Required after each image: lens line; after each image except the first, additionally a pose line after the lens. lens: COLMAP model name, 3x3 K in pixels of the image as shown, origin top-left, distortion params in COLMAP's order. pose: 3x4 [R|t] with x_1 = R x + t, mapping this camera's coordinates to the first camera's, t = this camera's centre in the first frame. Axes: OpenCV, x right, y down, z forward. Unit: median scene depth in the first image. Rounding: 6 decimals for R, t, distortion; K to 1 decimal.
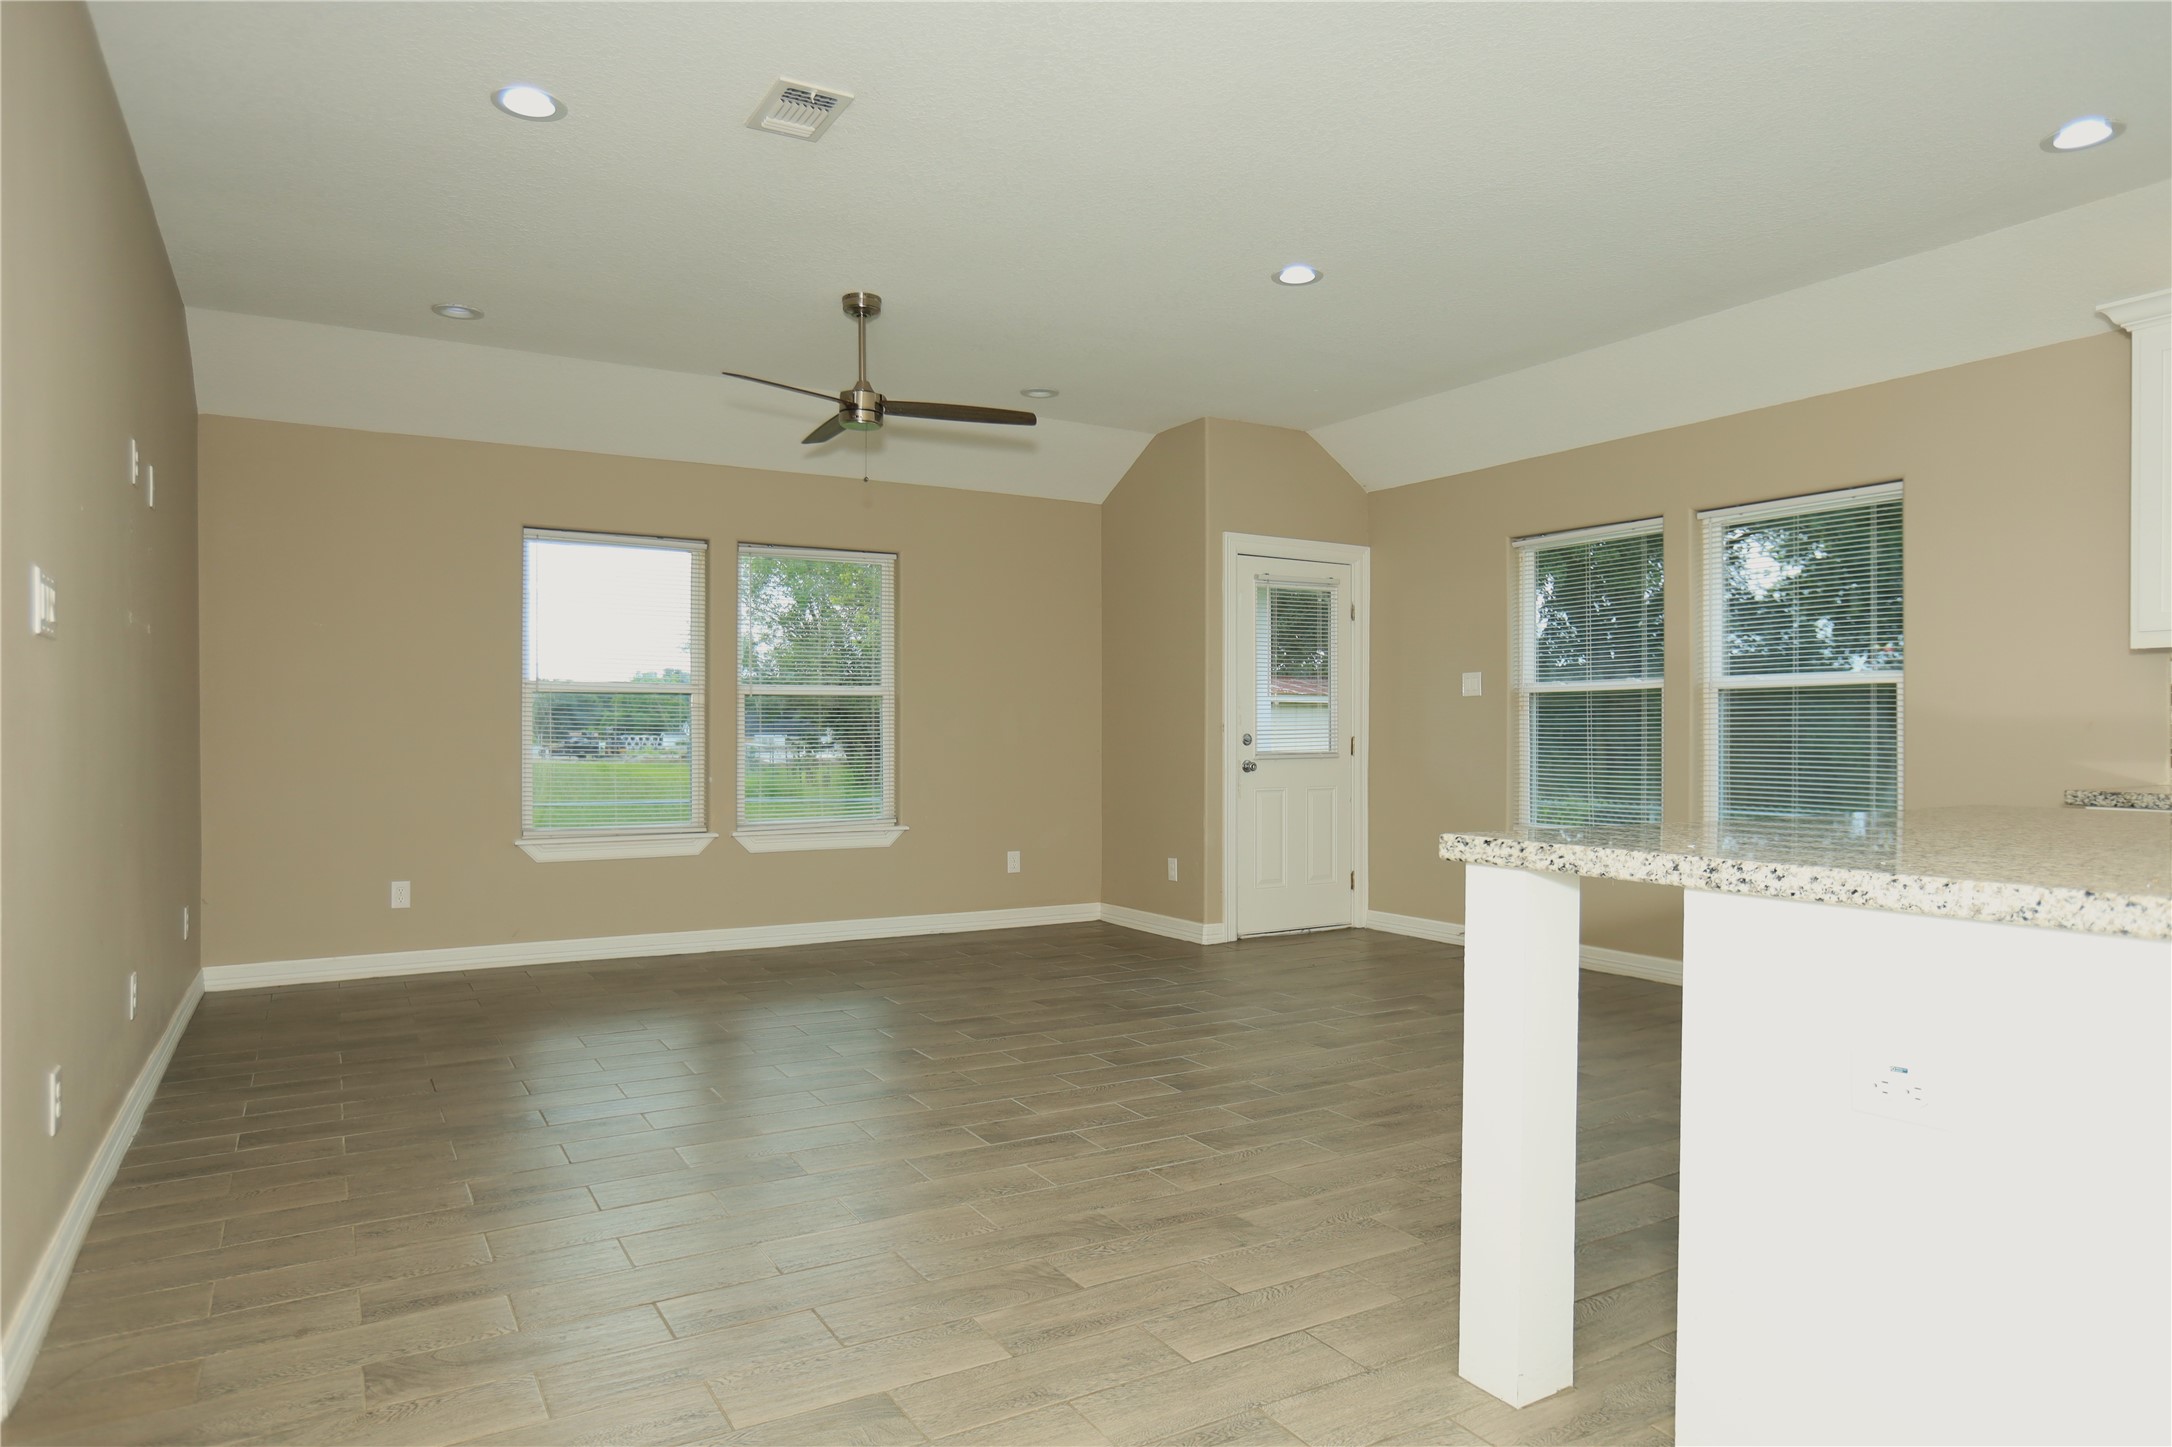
lens RADIAL K [[1327.3, 0, 1088.3], [0, 1327.3, 743.9], [0, 0, 1]] dist [-0.075793, 0.065644]
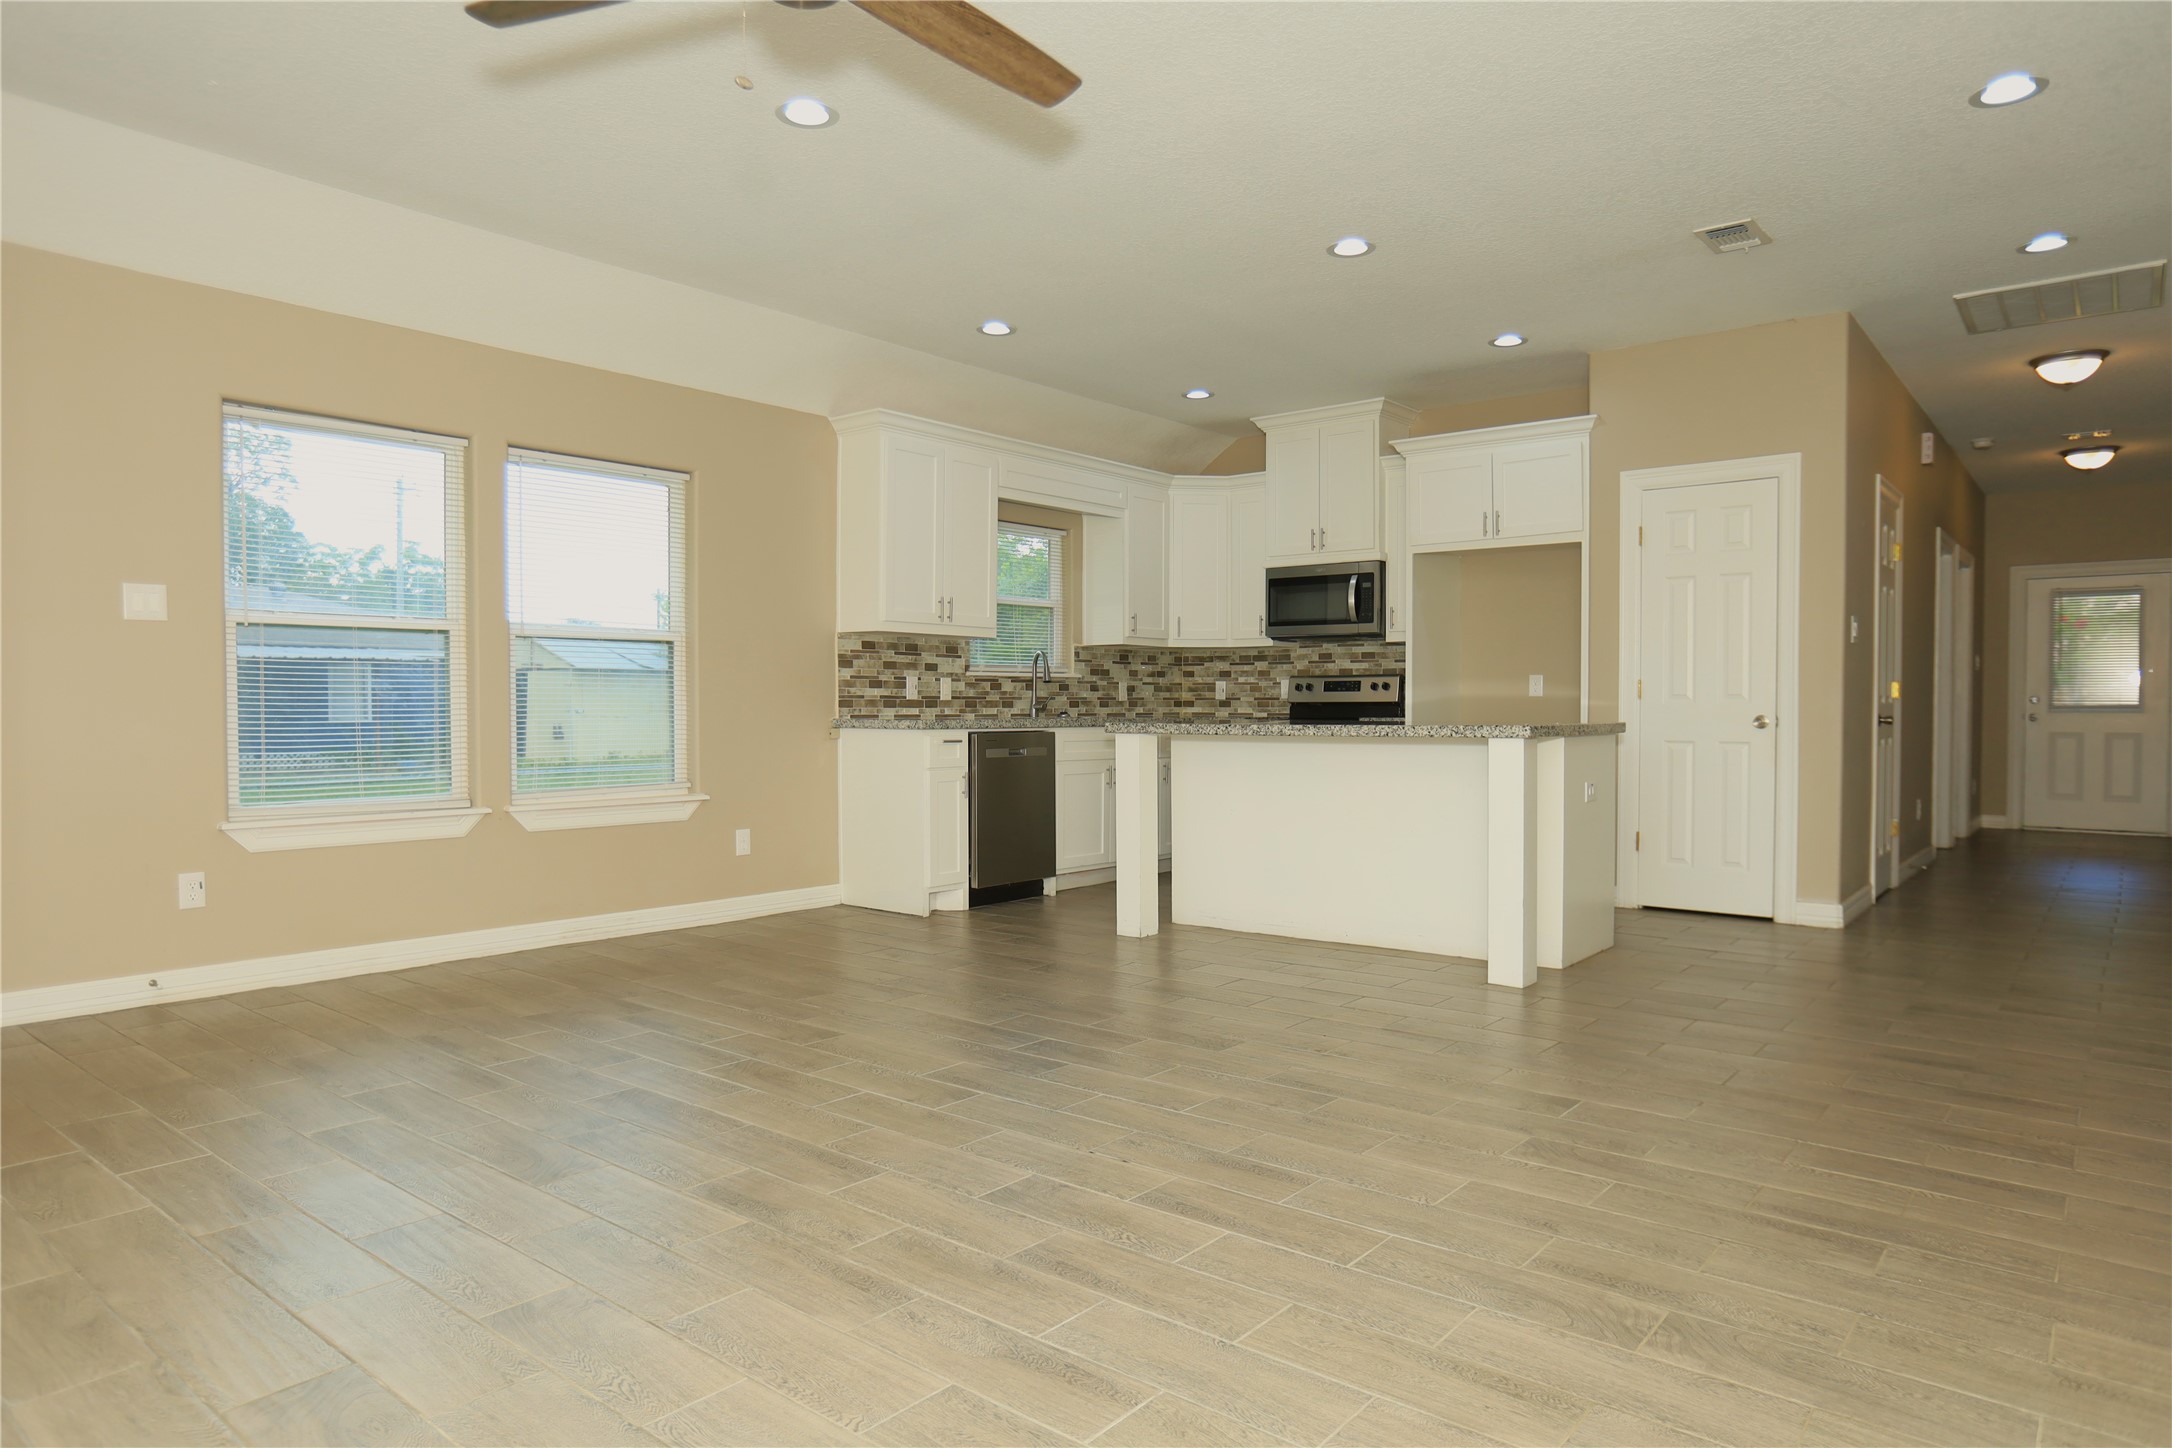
lens RADIAL K [[1327.3, 0, 1088.3], [0, 1327.3, 744.4], [0, 0, 1]] dist [-0.075793, 0.065644]
pose [[-0.338423, -0.027415, 0.940595, -1.793459], [0.010602, 0.999401, 0.032944, 0.032408], [-0.940934, 0.021121, -0.337929, 2.967334]]
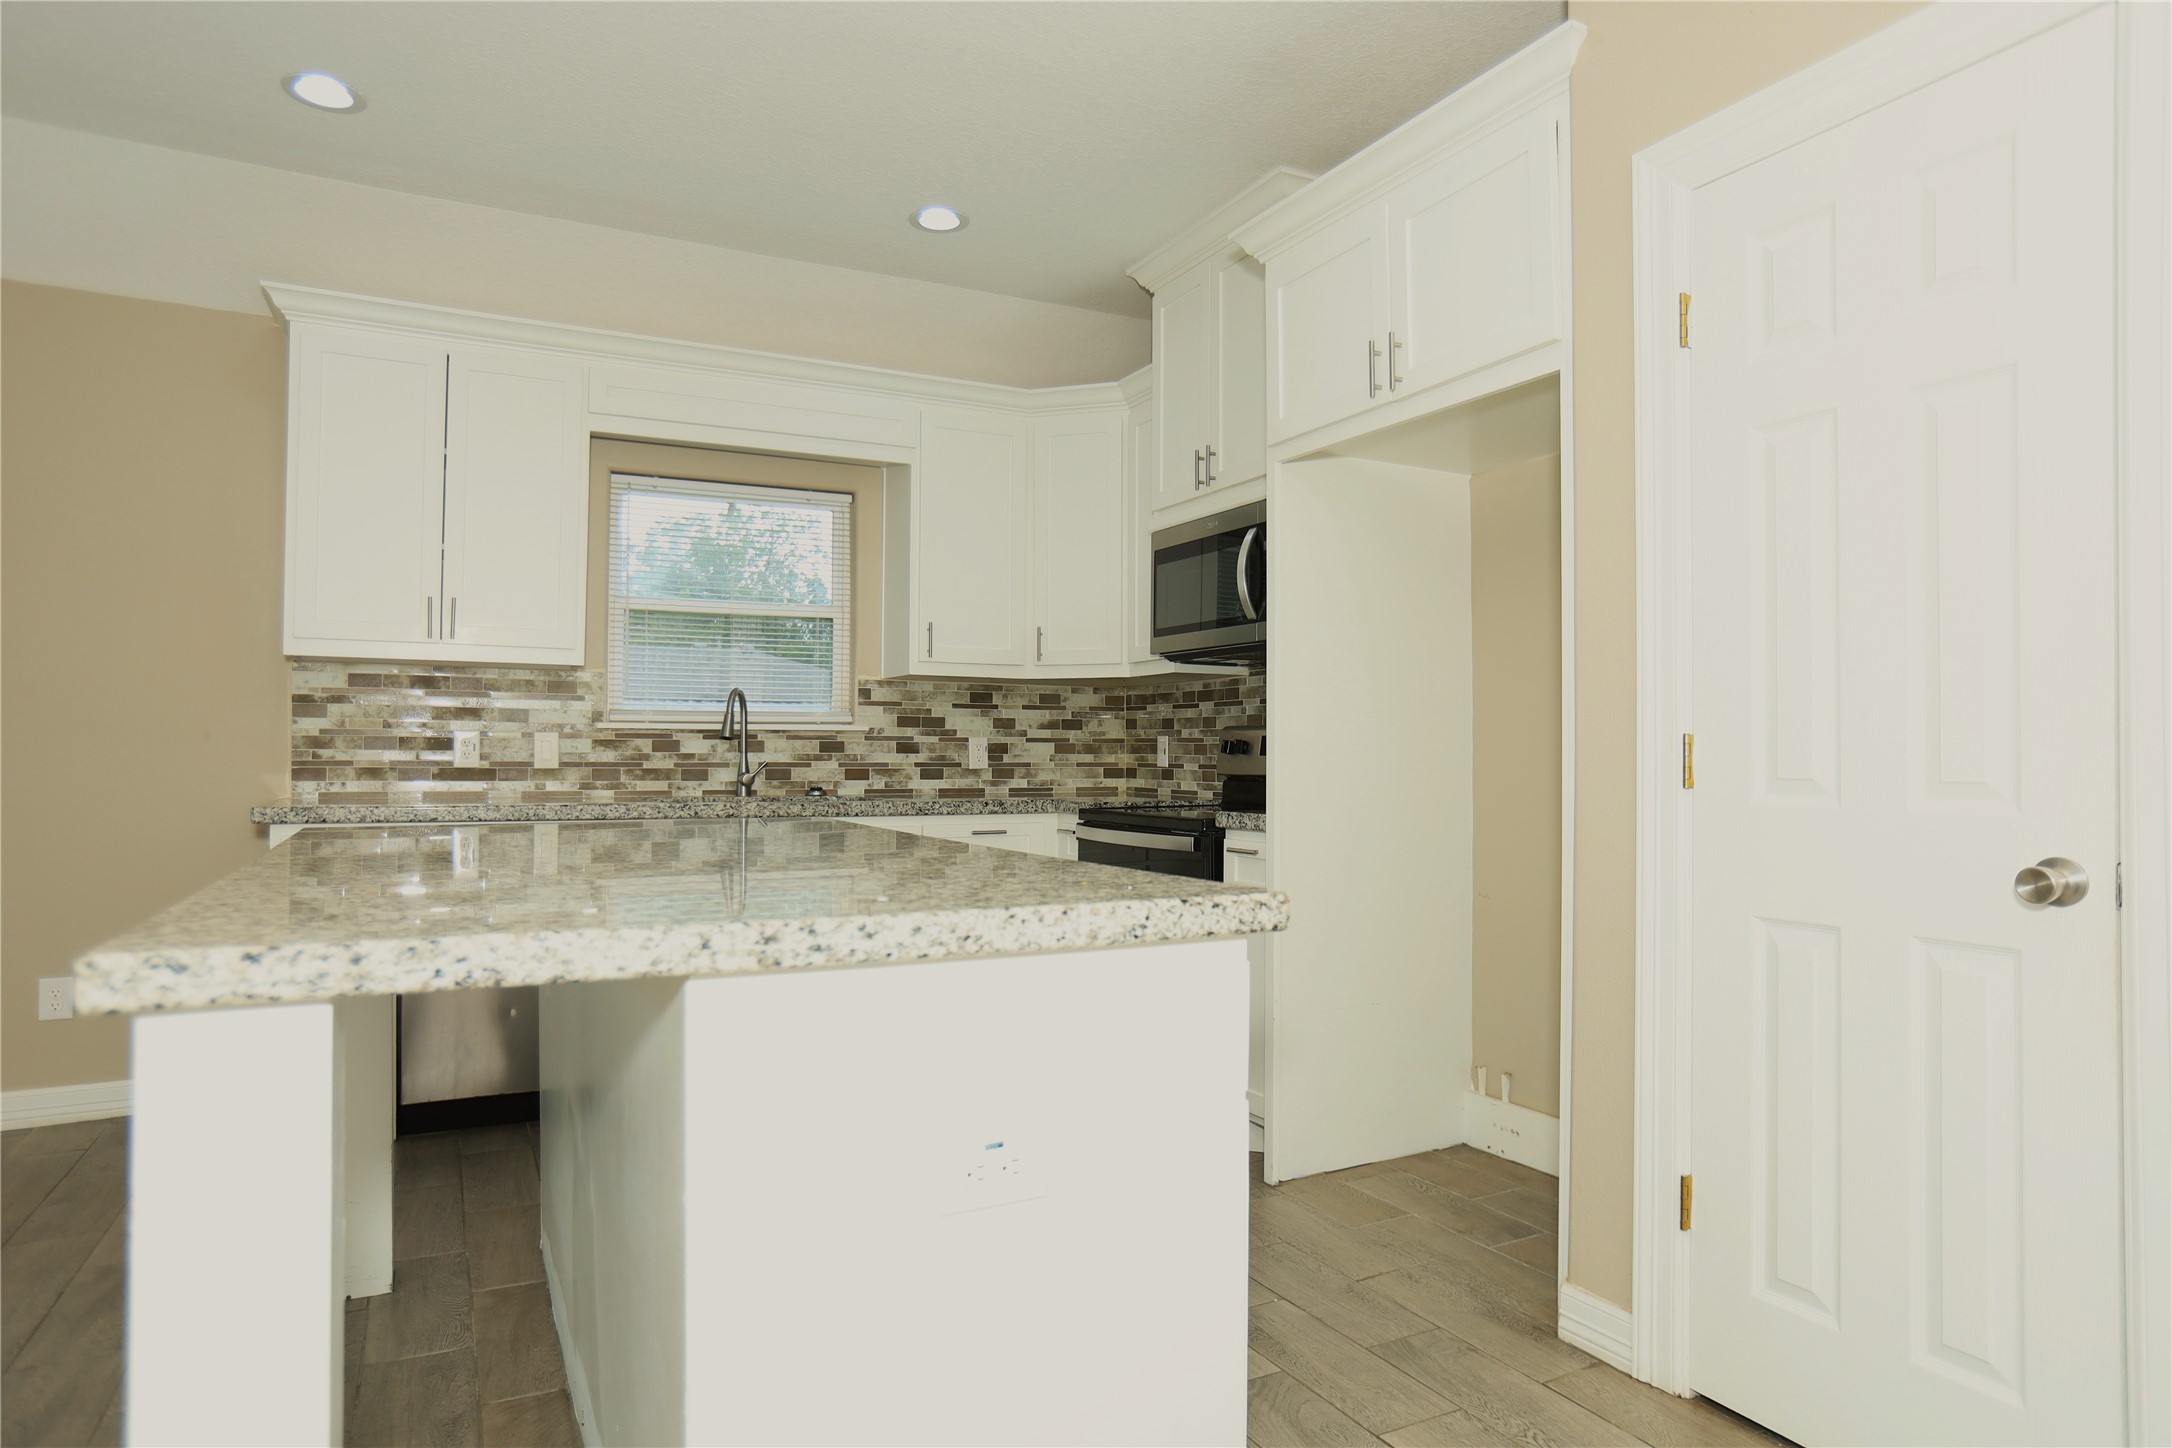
lens RADIAL K [[1283.9, 0, 1095.4], [0, 1283.9, 759.1], [0, 0, 1]] dist [-0.040758, 0.001327]
pose [[0.067605, -0.004917, 0.997700, -0.161513], [0.005151, 0.999976, 0.004580, 0.002930], [-0.997699, 0.004830, 0.067629, 0.811566]]
